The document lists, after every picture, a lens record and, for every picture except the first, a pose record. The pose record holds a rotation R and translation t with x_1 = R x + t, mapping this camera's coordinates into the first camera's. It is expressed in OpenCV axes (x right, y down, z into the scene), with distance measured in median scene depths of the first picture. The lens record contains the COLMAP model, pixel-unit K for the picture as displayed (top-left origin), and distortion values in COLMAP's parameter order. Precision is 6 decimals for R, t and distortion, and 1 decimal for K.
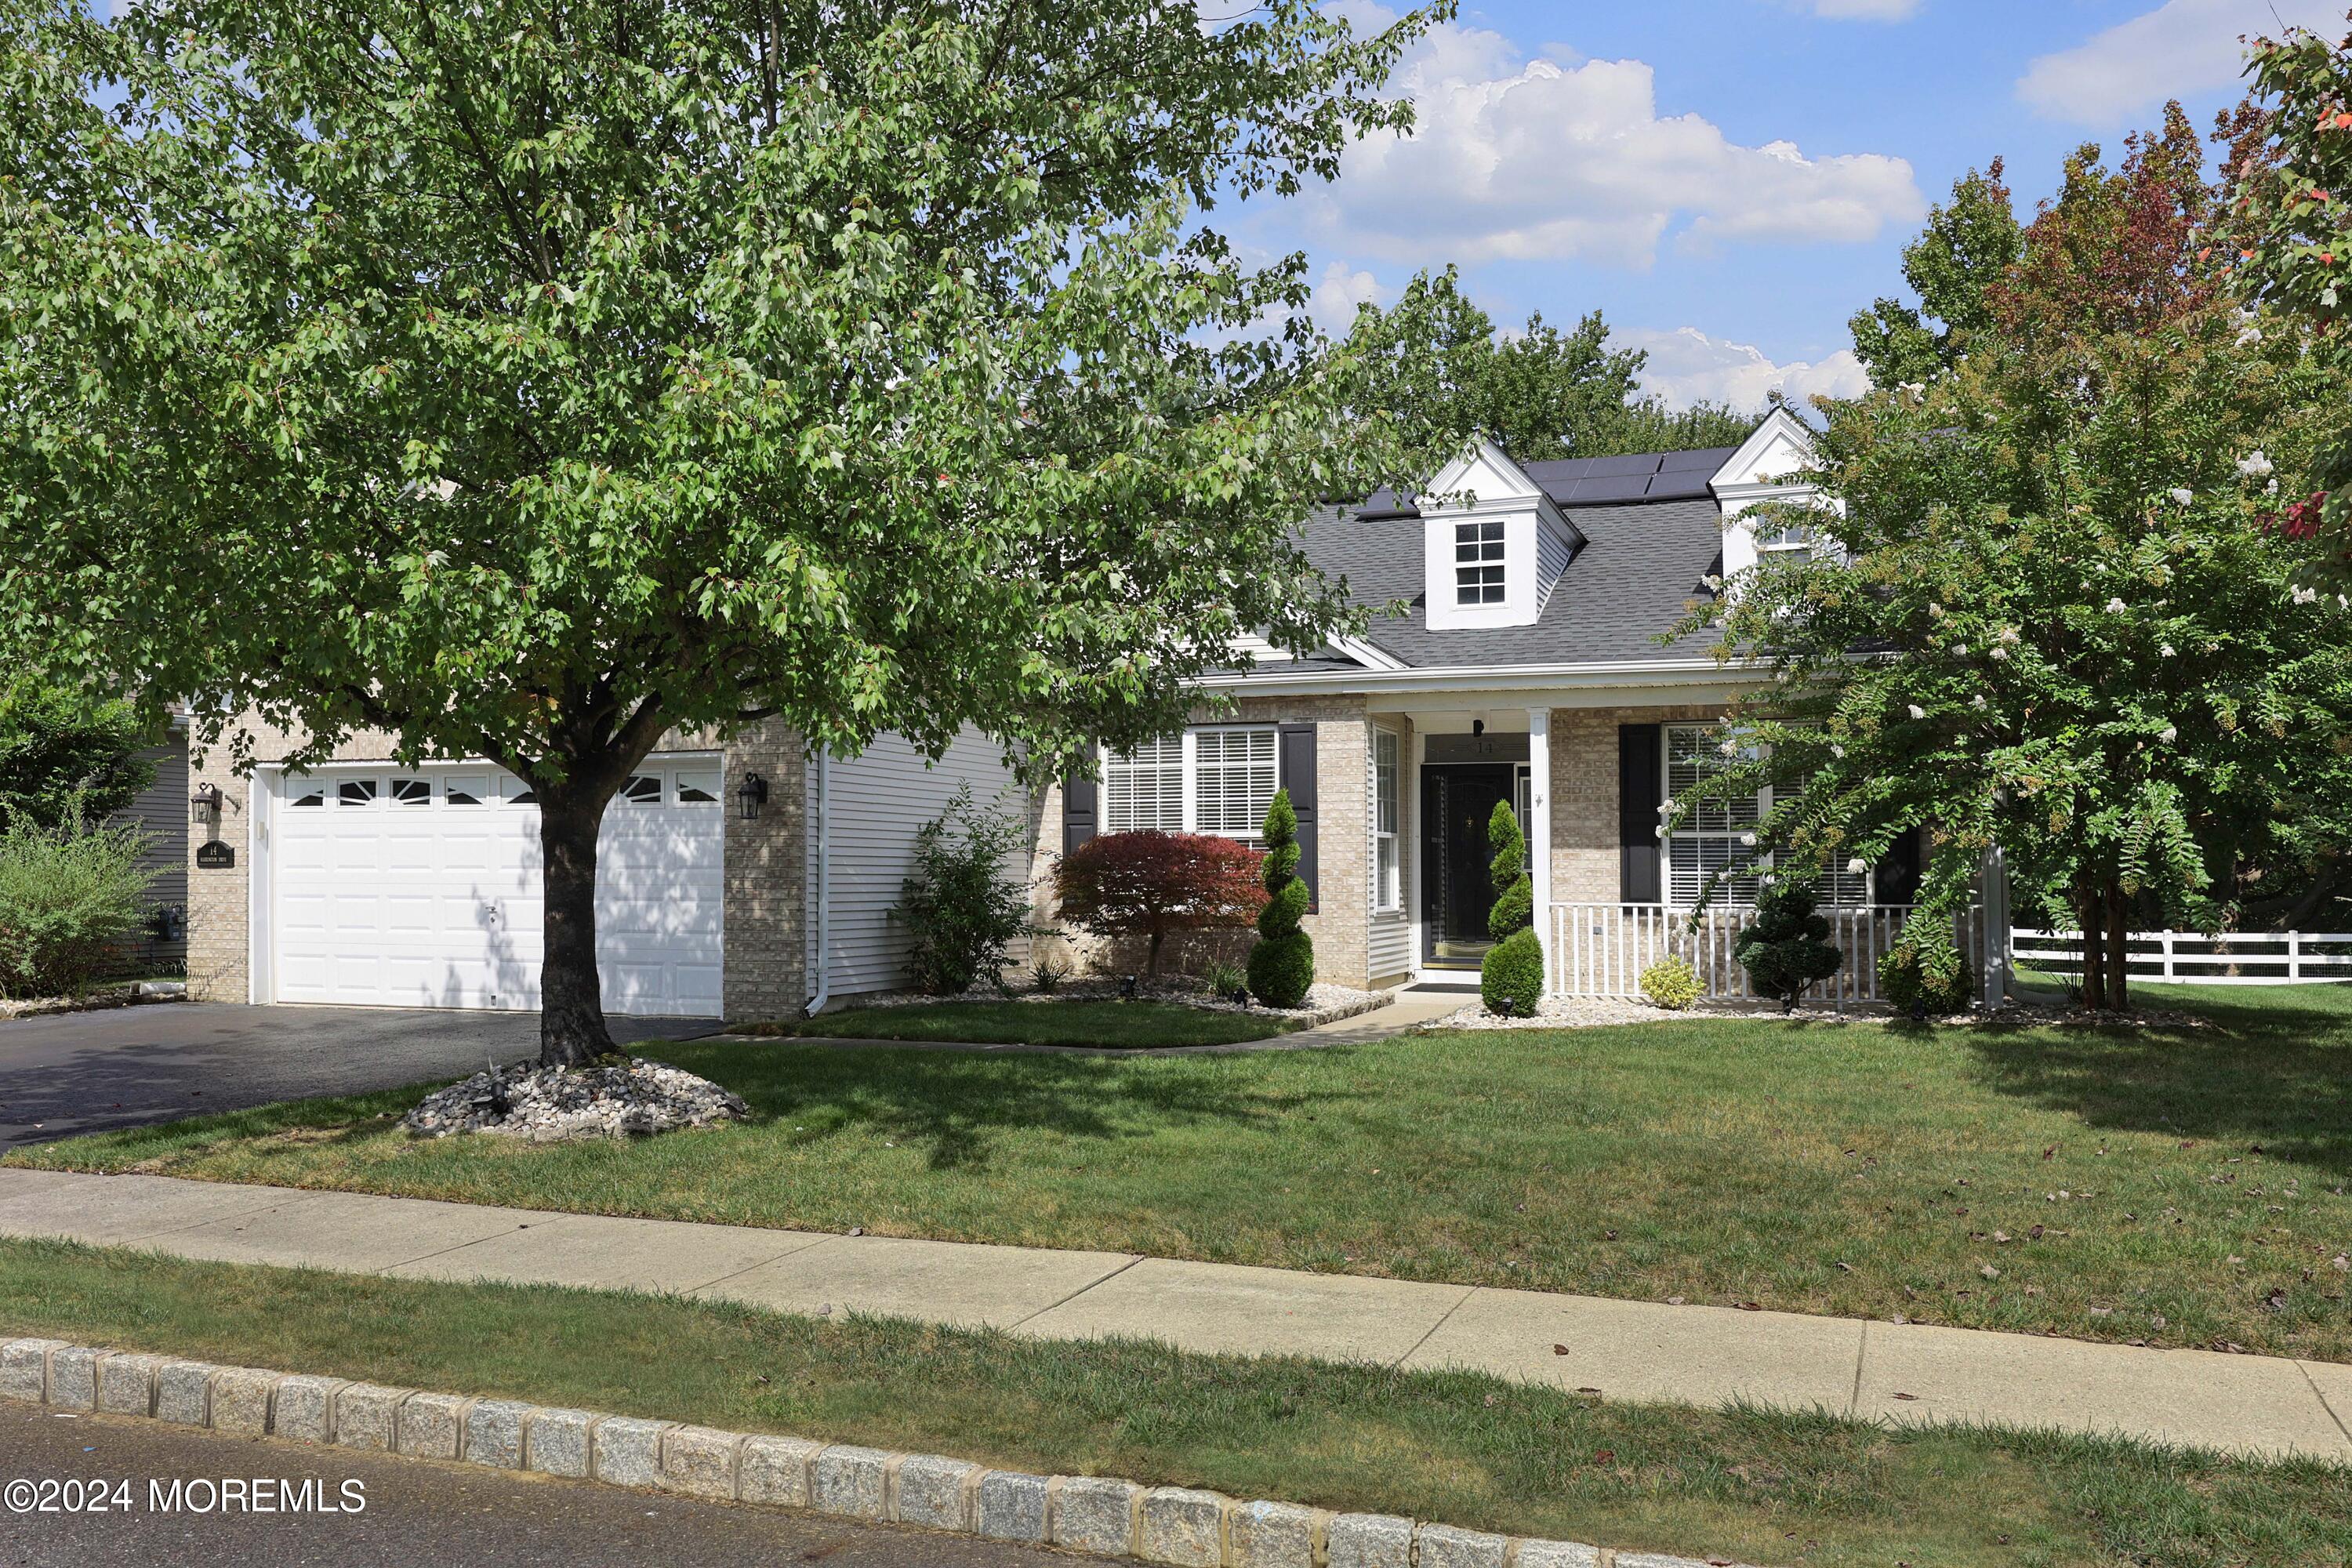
lens RADIAL K [[1904.8, 0, 1176.0], [0, 1904.8, 784.0], [0, 0, 1]] dist [-0.005767, -0.007230]
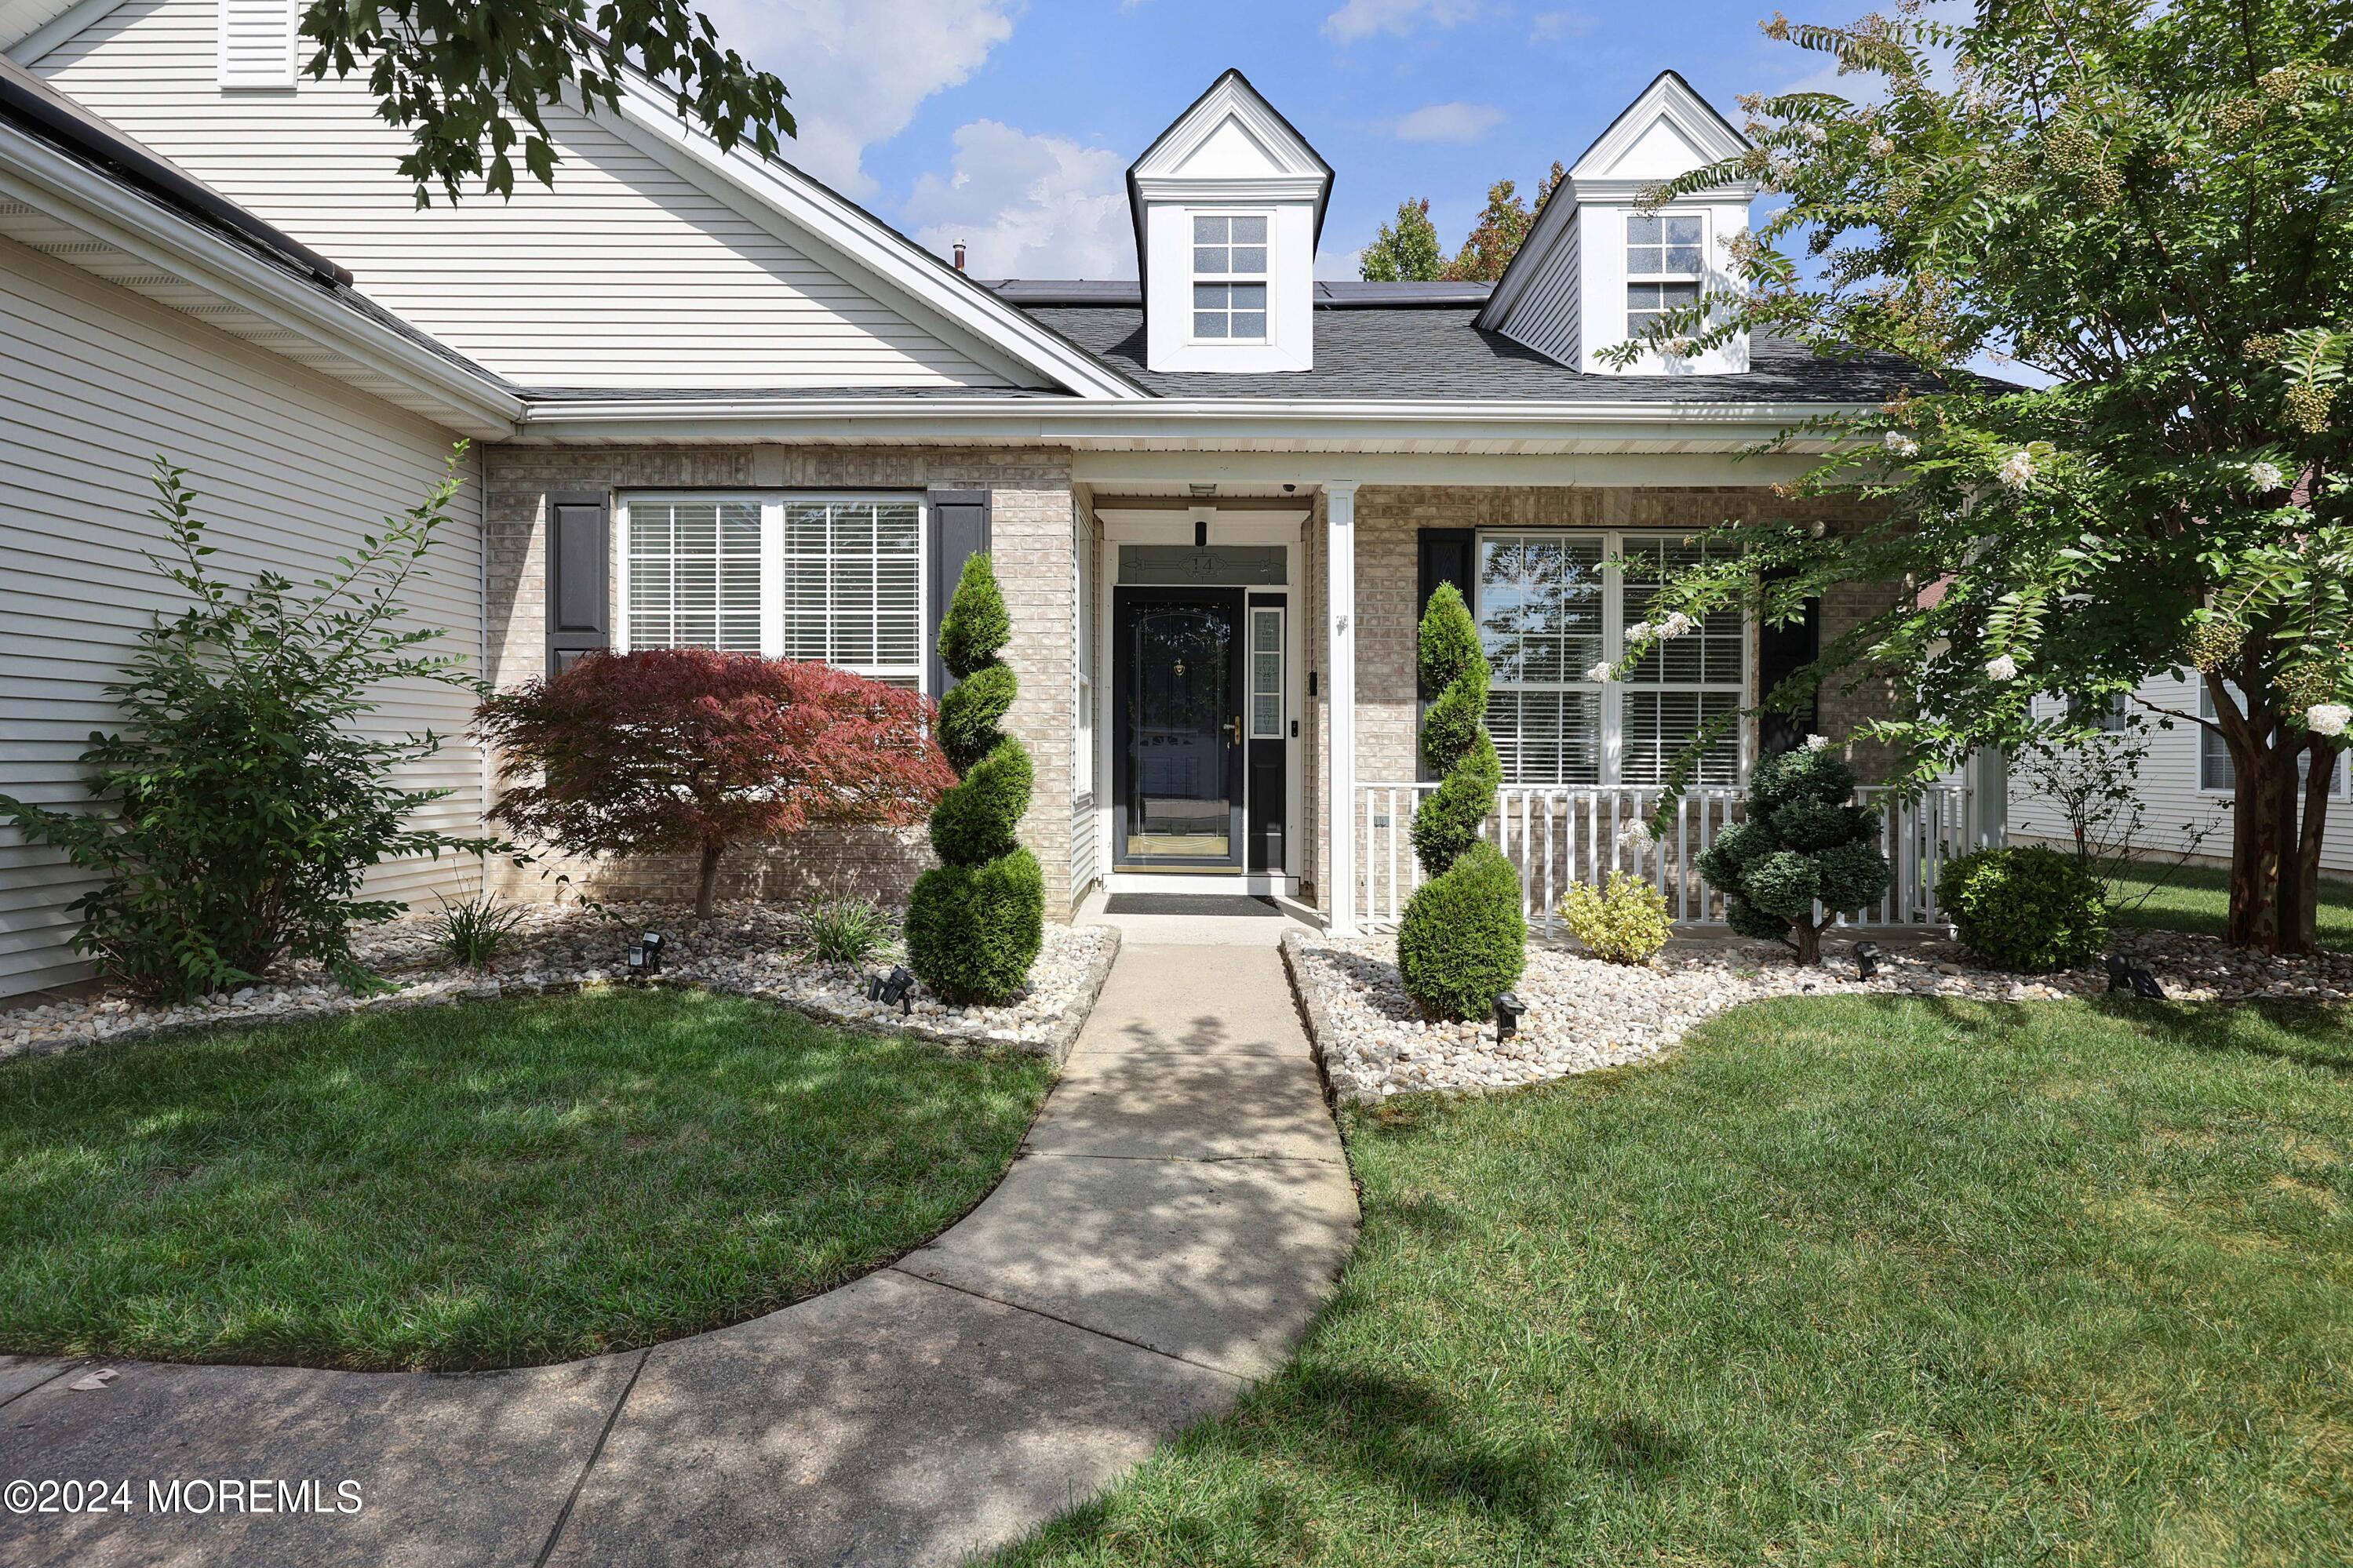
lens RADIAL K [[1262.8, 0, 1194.5], [0, 1262.8, 772.8], [0, 0, 1]] dist [0.003038, -0.001178]
pose [[0.942169, 0.002077, 0.335132, -0.000868], [-0.023759, 0.997879, 0.060612, 0.034726], [-0.334295, -0.065069, 0.940220, 0.624977]]
